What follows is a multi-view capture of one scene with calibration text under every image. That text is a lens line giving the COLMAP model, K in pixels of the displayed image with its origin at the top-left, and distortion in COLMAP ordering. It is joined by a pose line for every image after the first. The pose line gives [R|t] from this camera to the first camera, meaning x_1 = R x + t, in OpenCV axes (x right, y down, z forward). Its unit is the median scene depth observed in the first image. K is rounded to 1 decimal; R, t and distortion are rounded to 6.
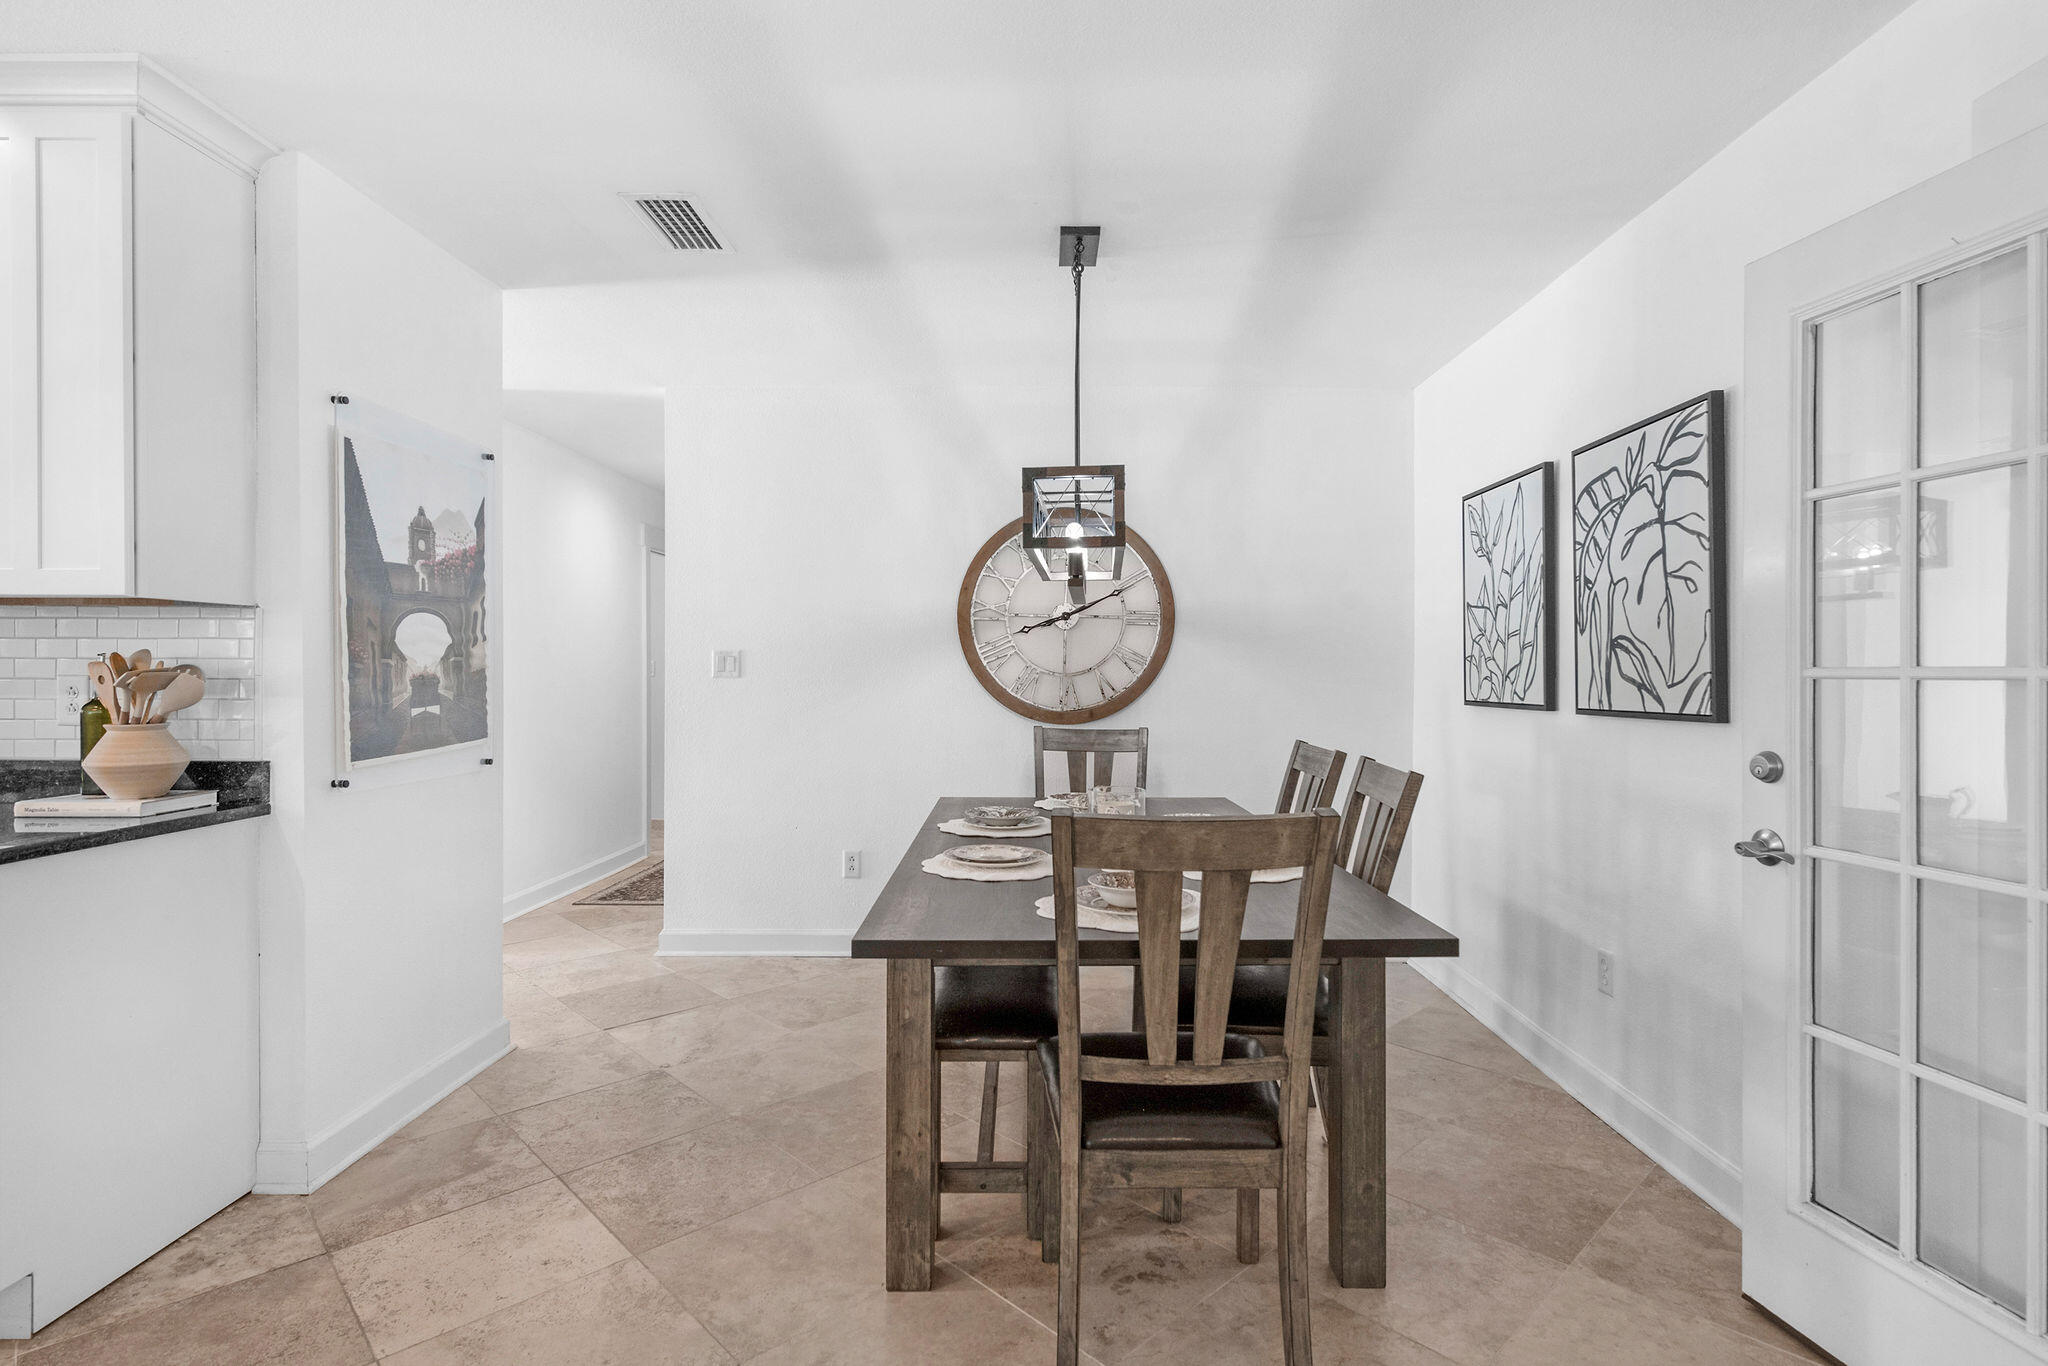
lens RADIAL K [[1003.2, 0, 1030.7], [0, 1003.2, 673.0], [0, 0, 1]] dist [0.002467, -0.000218]
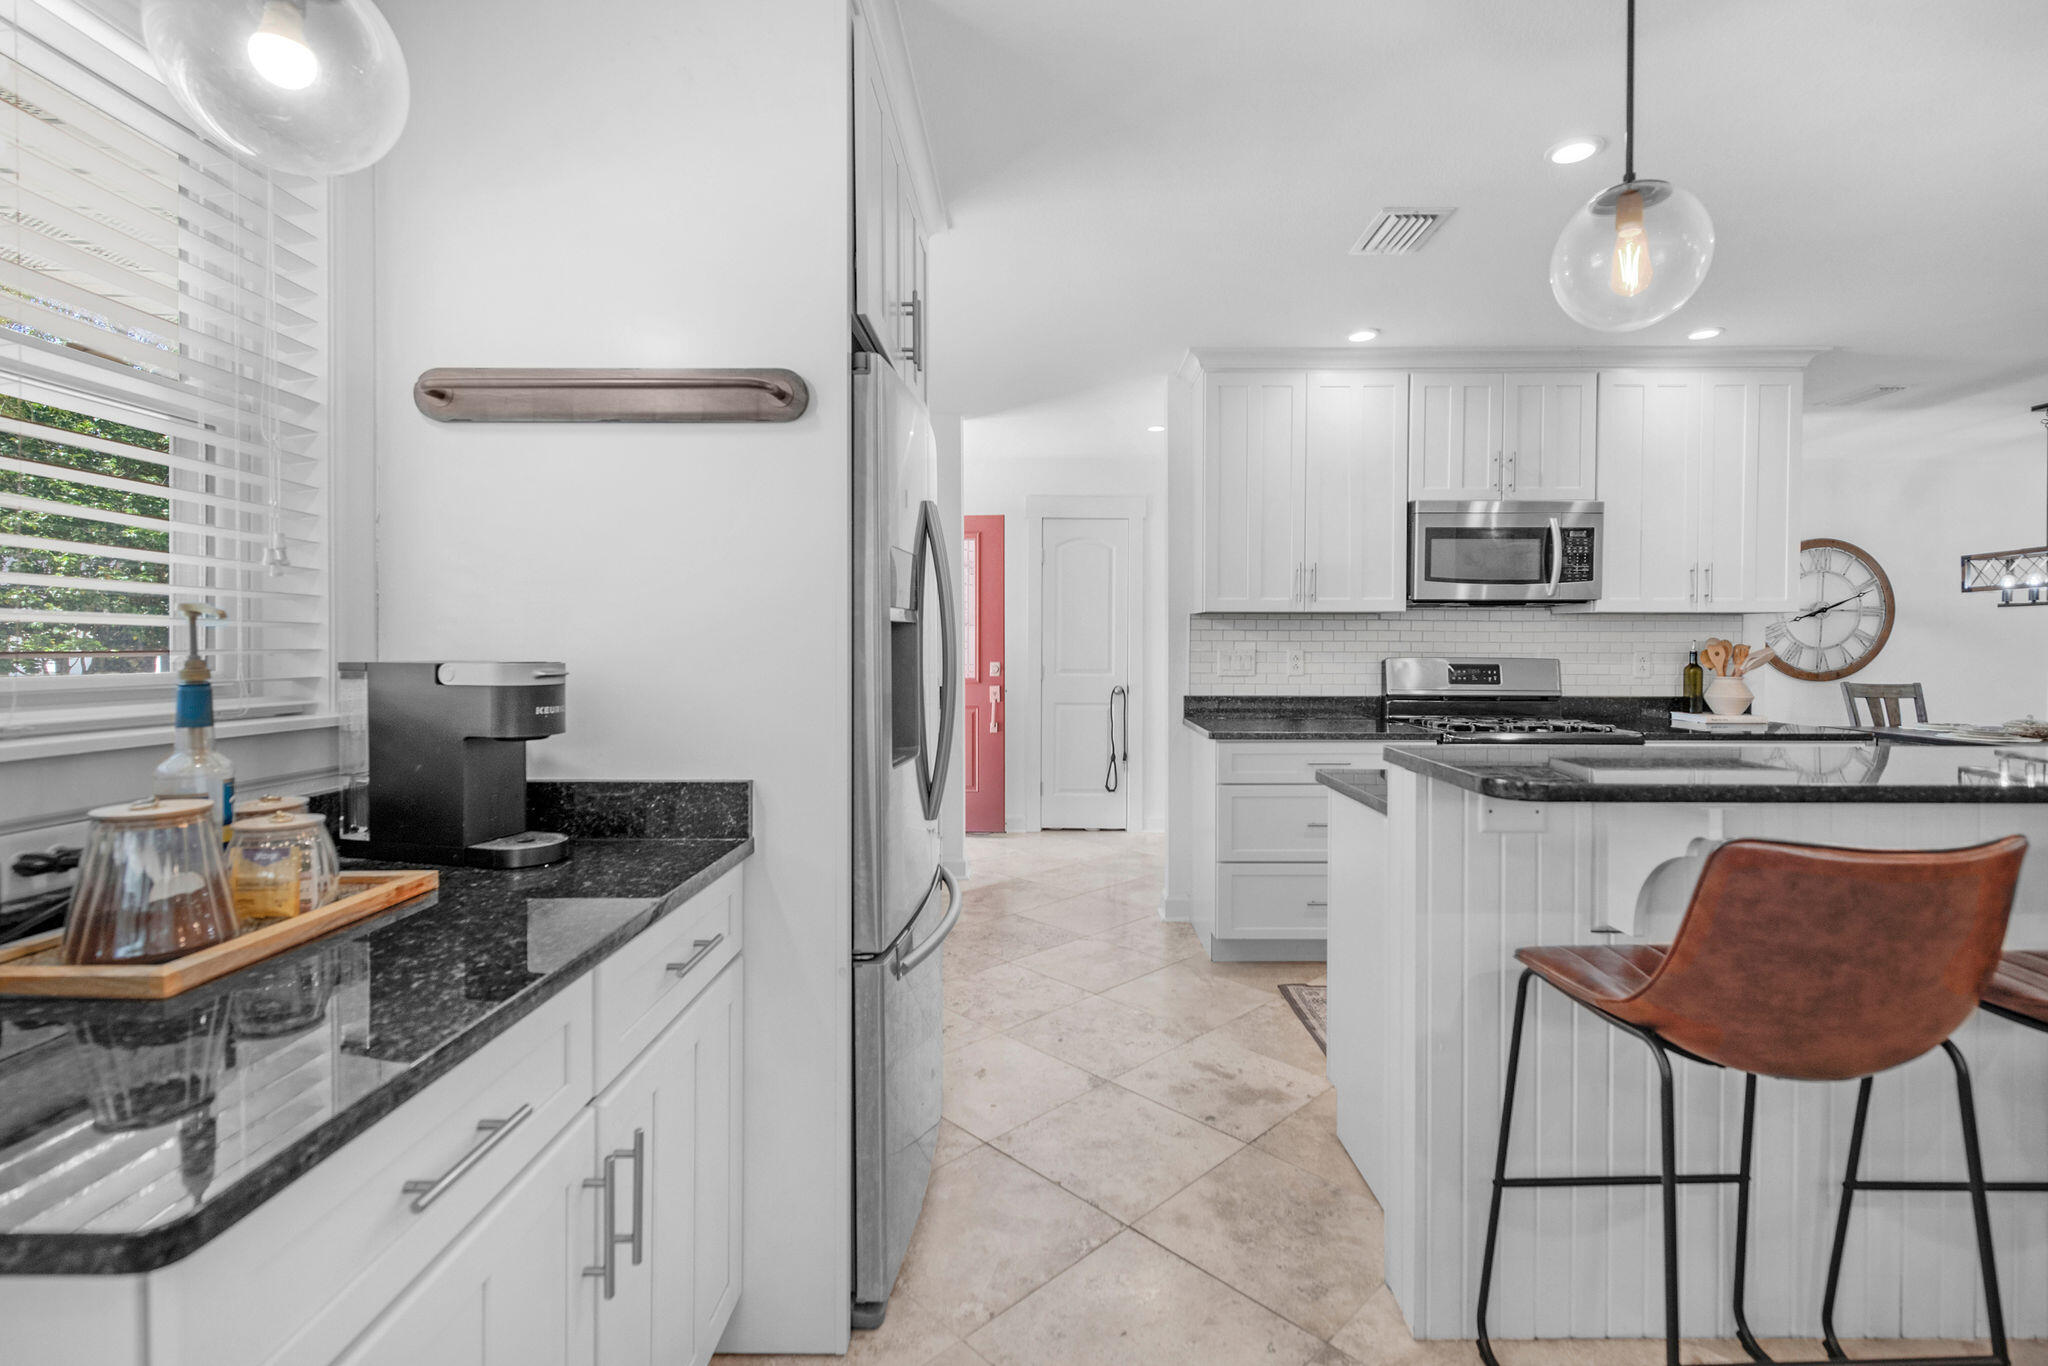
lens RADIAL K [[929.7, 0, 1034.4], [0, 929.7, 651.0], [0, 0, 1]] dist [-0.000597, 0.000462]
pose [[0.999998, -0.002204, -0.000232, -1.831378], [0.002206, 0.999962, 0.008427, -0.014493], [0.000213, -0.008428, 0.999964, -0.653488]]
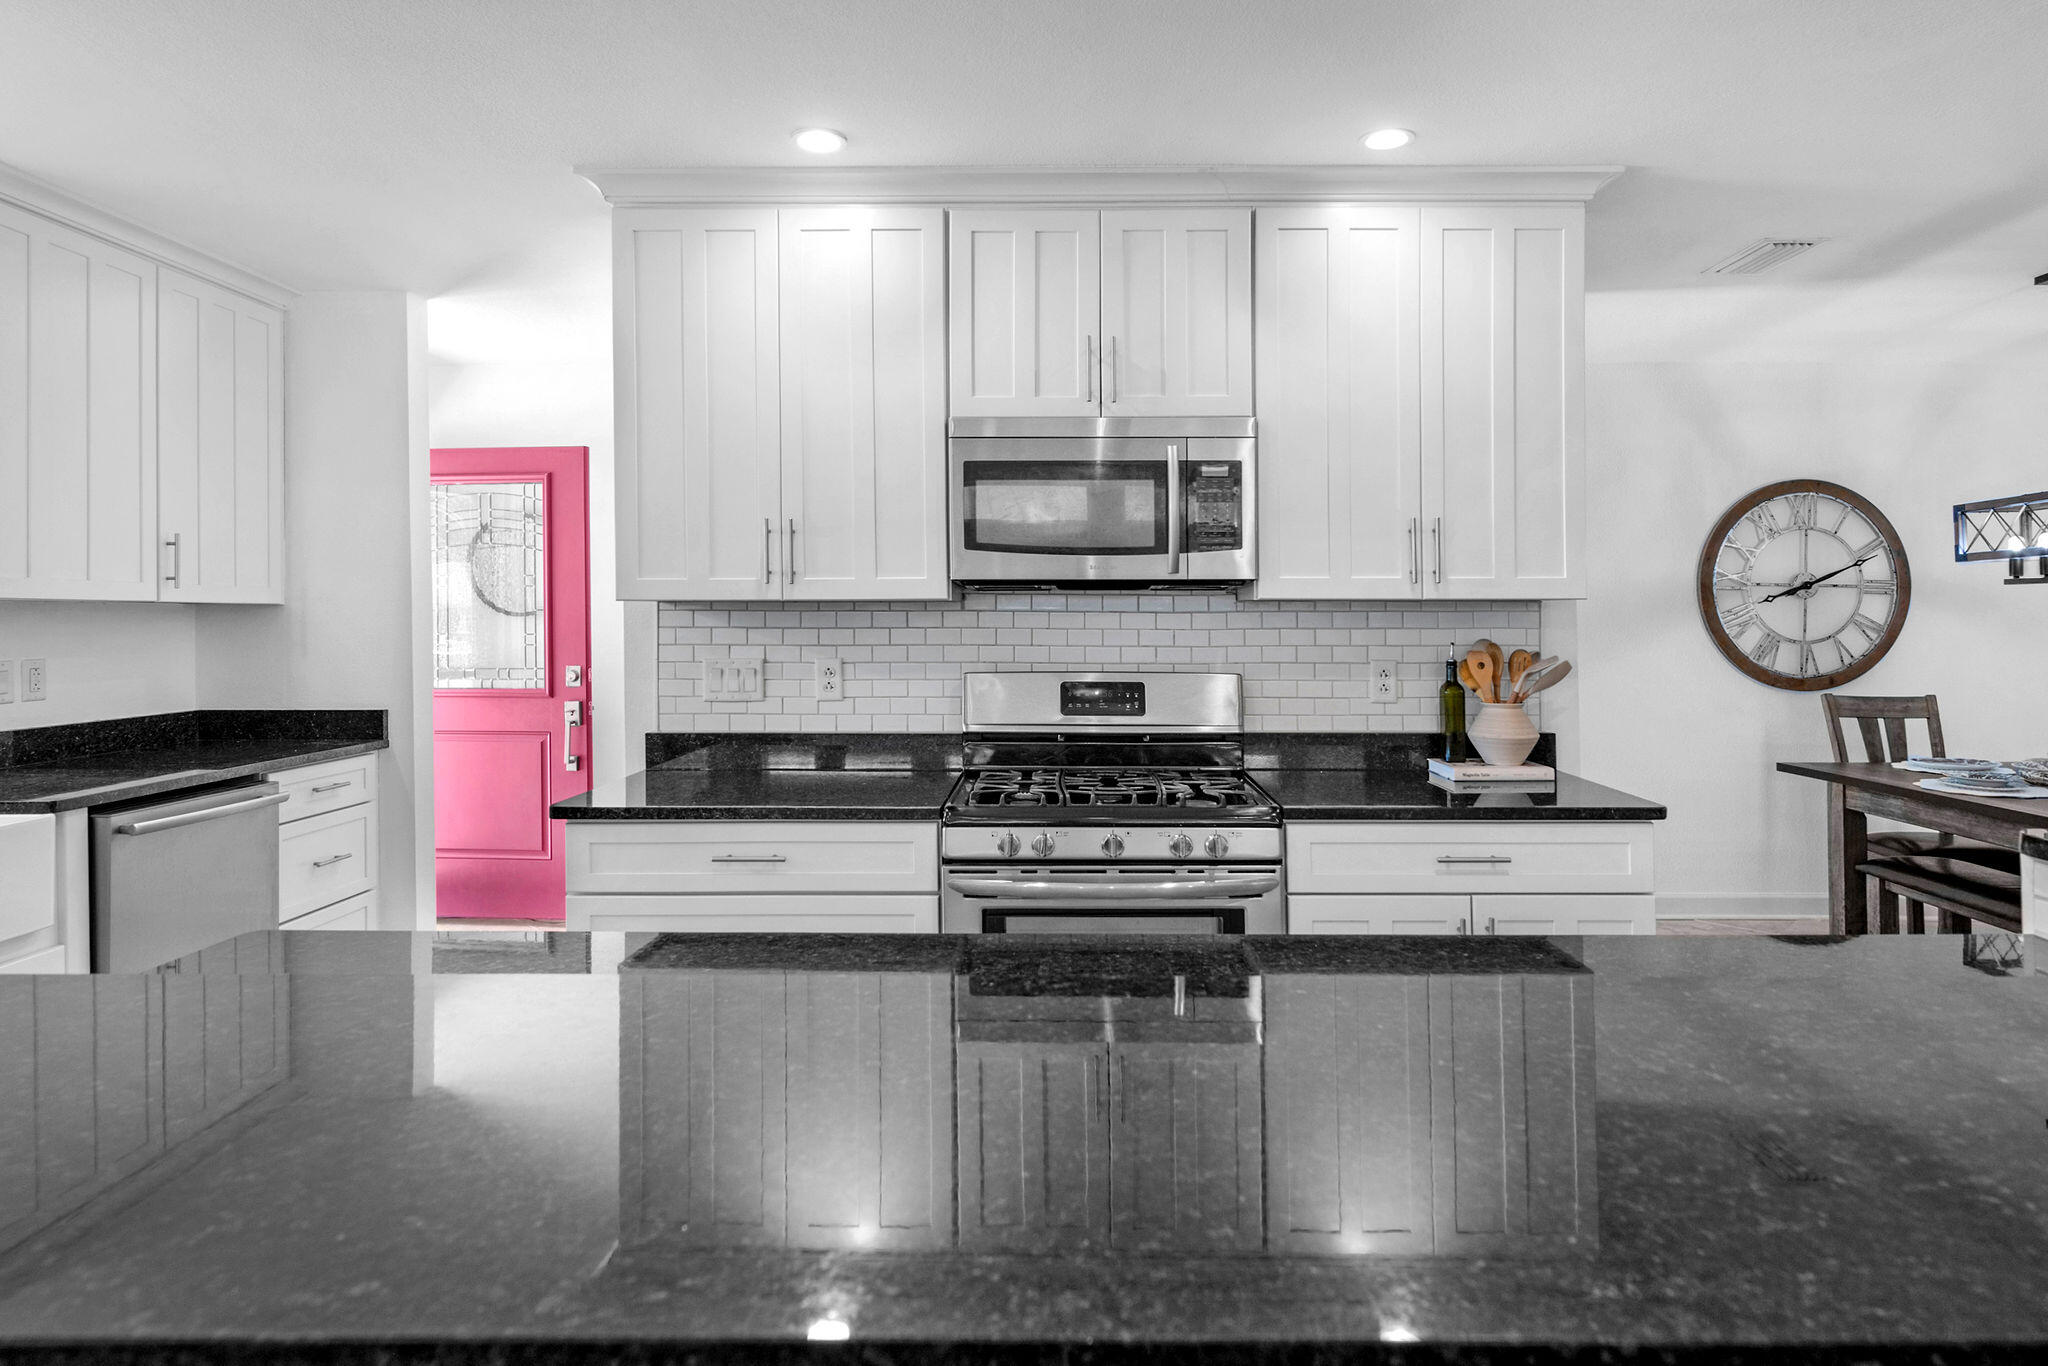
lens RADIAL K [[1194.6, 0, 1036.0], [0, 1194.6, 593.4], [0, 0, 1]] dist [-0.023190, -0.001152]
pose [[0.999973, -0.005004, -0.005366, -1.178957], [0.004897, 0.999793, -0.019727, -0.044550], [0.005464, 0.019700, 0.999791, -0.343080]]
